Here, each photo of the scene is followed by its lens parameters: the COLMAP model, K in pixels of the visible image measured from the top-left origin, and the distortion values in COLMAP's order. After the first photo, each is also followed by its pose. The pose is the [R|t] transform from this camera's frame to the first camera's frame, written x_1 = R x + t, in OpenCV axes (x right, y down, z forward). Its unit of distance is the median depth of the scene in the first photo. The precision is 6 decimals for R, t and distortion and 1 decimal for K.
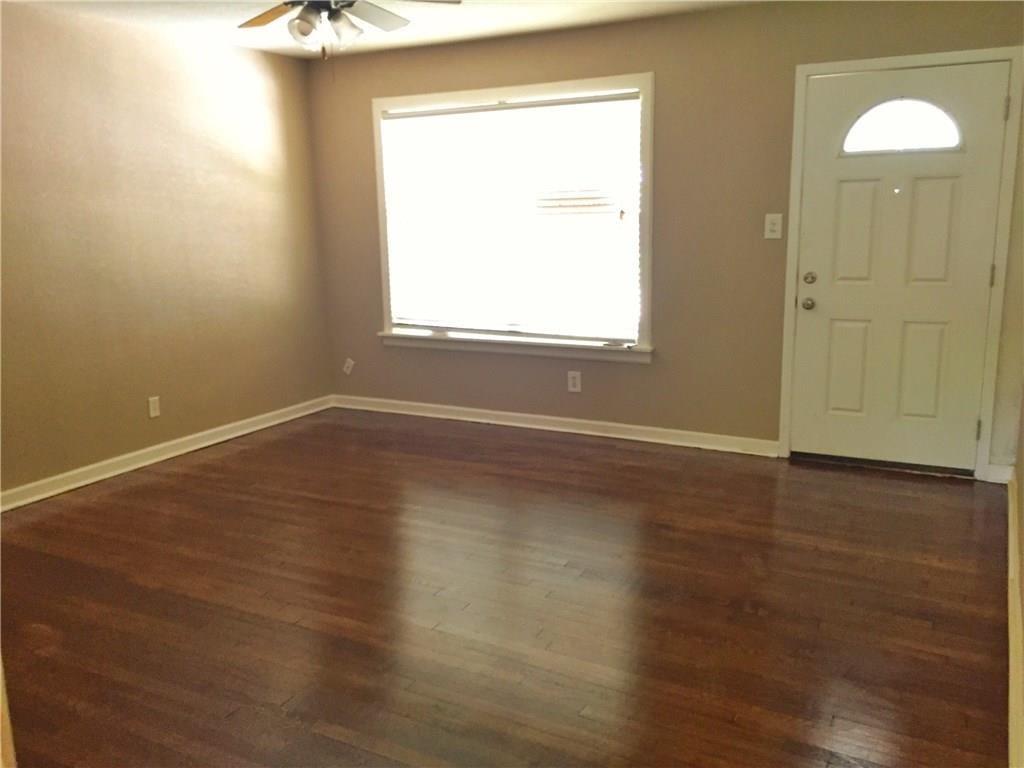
lens RADIAL K [[866.0, 0, 509.7], [0, 866.0, 384.9], [0, 0, 1]] dist [0.018079, -0.020011]
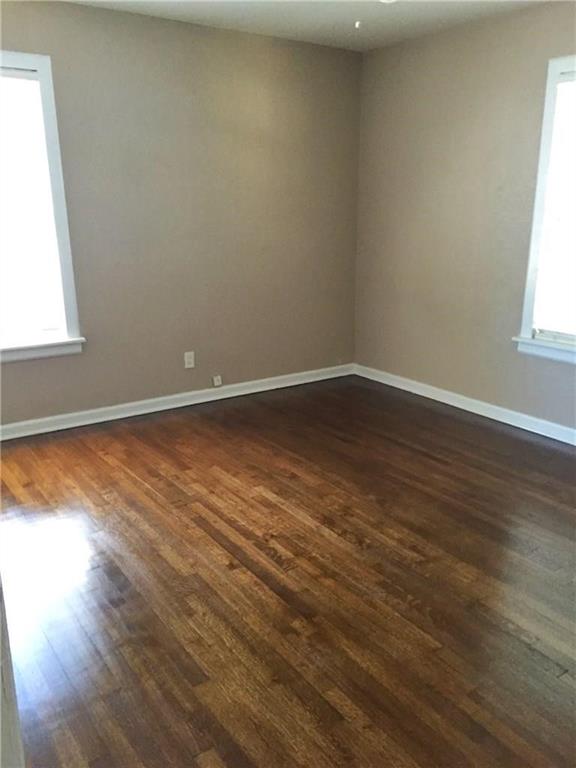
lens RADIAL K [[649.5, 0, 286.8], [0, 649.5, 384.3], [0, 0, 1]] dist [0.018079, -0.020011]
pose [[0.448425, -0.211971, 0.868322, -0.452780], [0.160671, 0.974765, 0.154980, -0.076301], [-0.879261, 0.070017, 0.471166, 0.470640]]
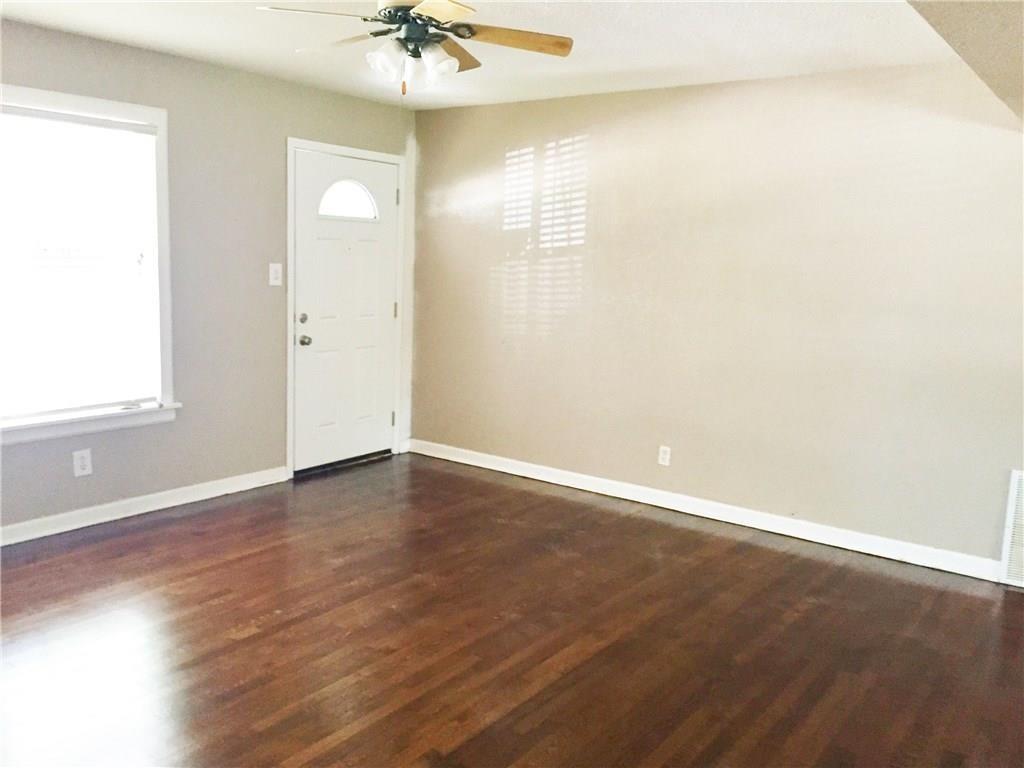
lens RADIAL K [[866.0, 0, 513.3], [0, 866.0, 378.8], [0, 0, 1]] dist [0.018079, -0.020011]
pose [[0.129591, -0.114999, 0.984876, -0.770423], [0.164943, 0.981914, 0.092949, -0.104432], [-0.977752, 0.150403, 0.146216, 0.560037]]
